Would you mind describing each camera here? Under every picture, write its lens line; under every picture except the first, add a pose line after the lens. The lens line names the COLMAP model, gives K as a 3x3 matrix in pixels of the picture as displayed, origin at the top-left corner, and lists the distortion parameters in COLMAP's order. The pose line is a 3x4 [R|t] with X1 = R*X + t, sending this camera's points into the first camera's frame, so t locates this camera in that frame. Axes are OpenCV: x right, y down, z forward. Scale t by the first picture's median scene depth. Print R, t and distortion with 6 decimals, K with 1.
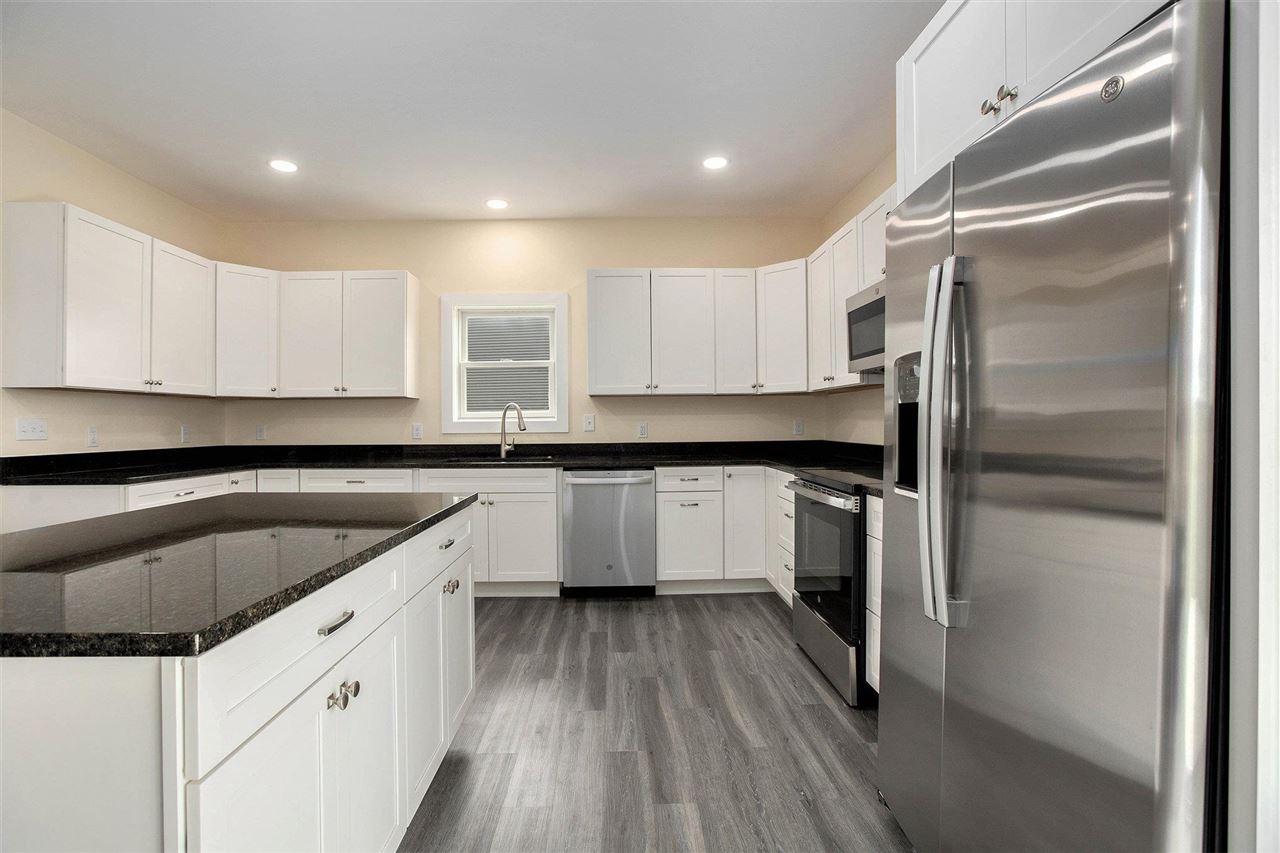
lens RADIAL K [[589.9, 0, 628.1], [0, 589.9, 425.9], [0, 0, 1]] dist [-0.038090, 0.001344]
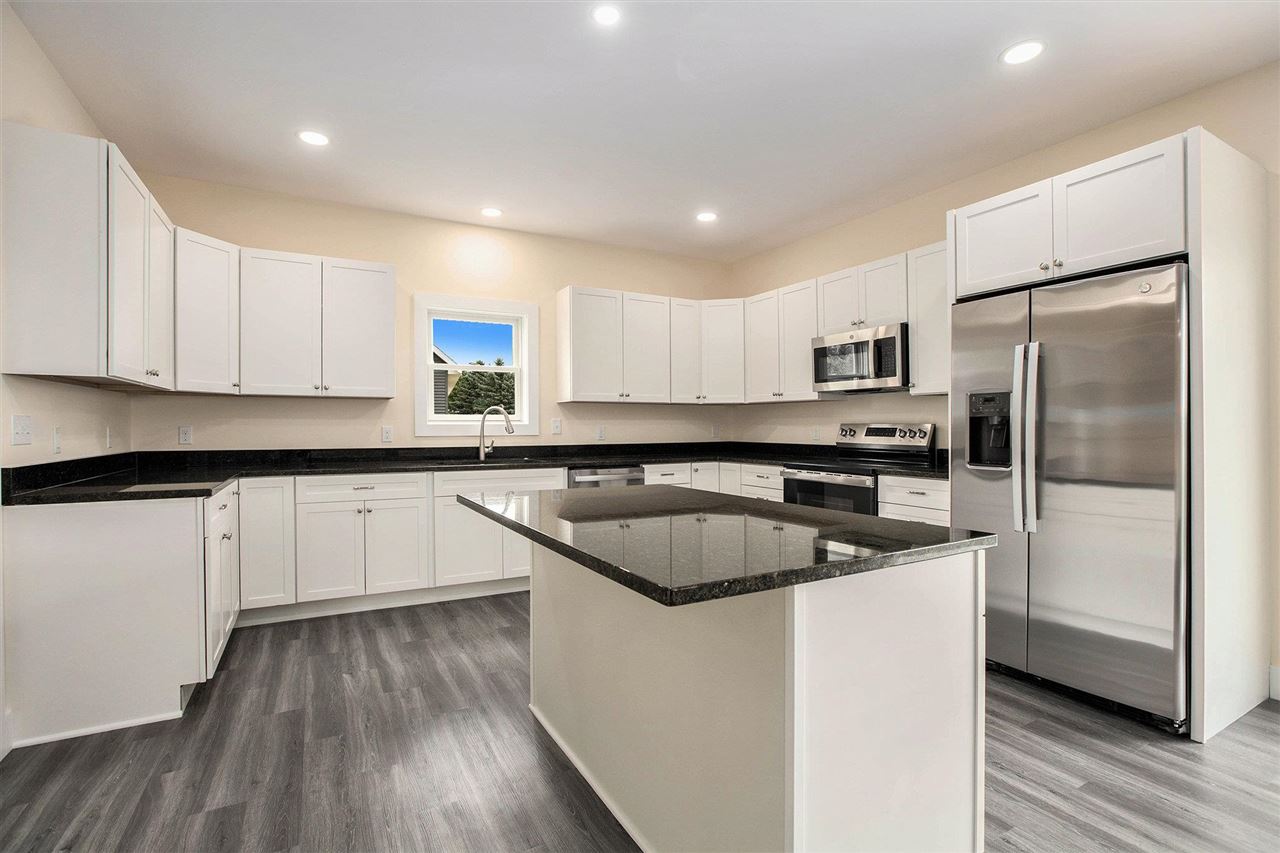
lens RADIAL K [[589.9, 0, 613.7], [0, 589.9, 433.3], [0, 0, 1]] dist [-0.038090, 0.001344]
pose [[0.894723, 0.001844, 0.446617, -0.492763], [-0.003683, 0.999988, 0.003250, 0.003857], [-0.446605, -0.004553, 0.894719, -0.013720]]
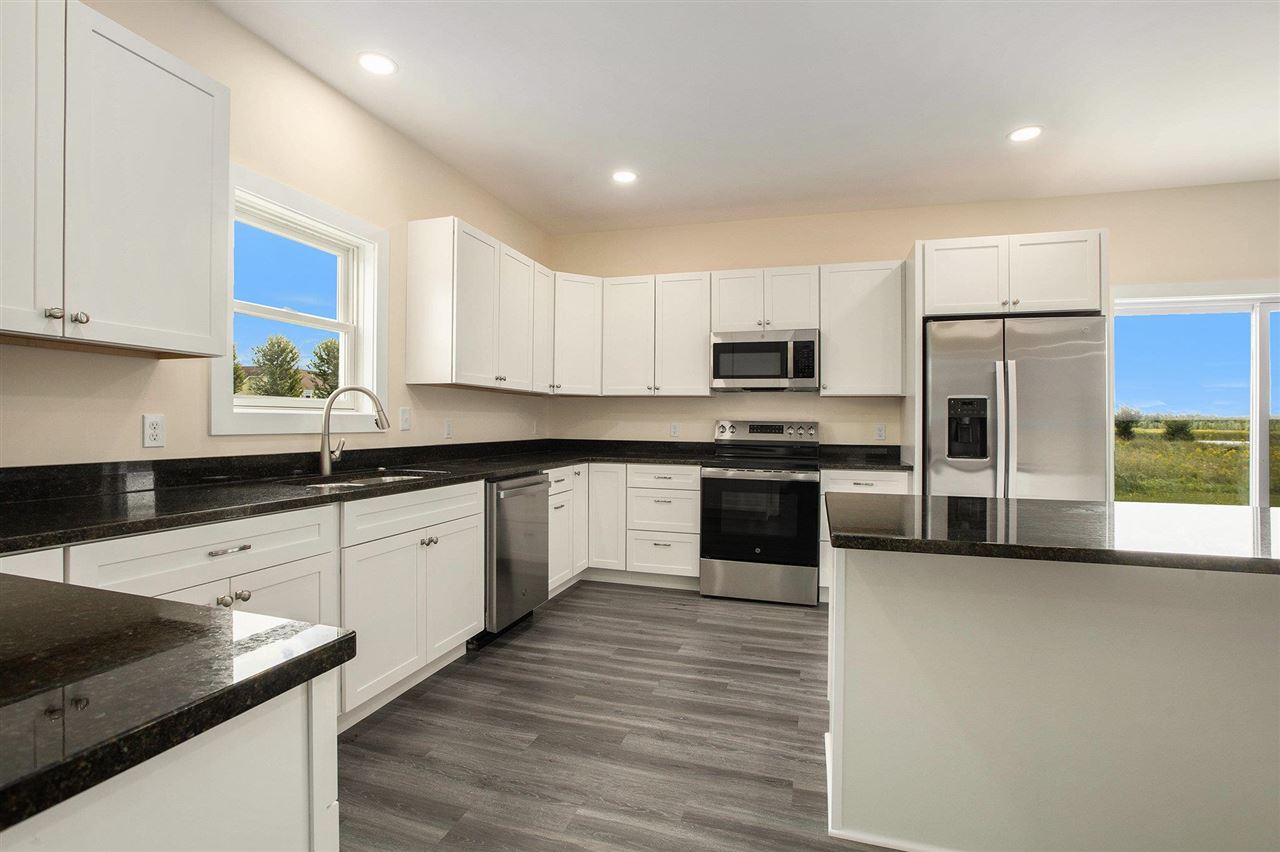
lens RADIAL K [[589.9, 0, 634.8], [0, 589.9, 428.2], [0, 0, 1]] dist [-0.038090, 0.001344]
pose [[0.319731, 0.003576, 0.947502, -0.719306], [-0.009014, 0.999959, -0.000732, 0.004823], [-0.947466, -0.008307, 0.319750, 0.543851]]
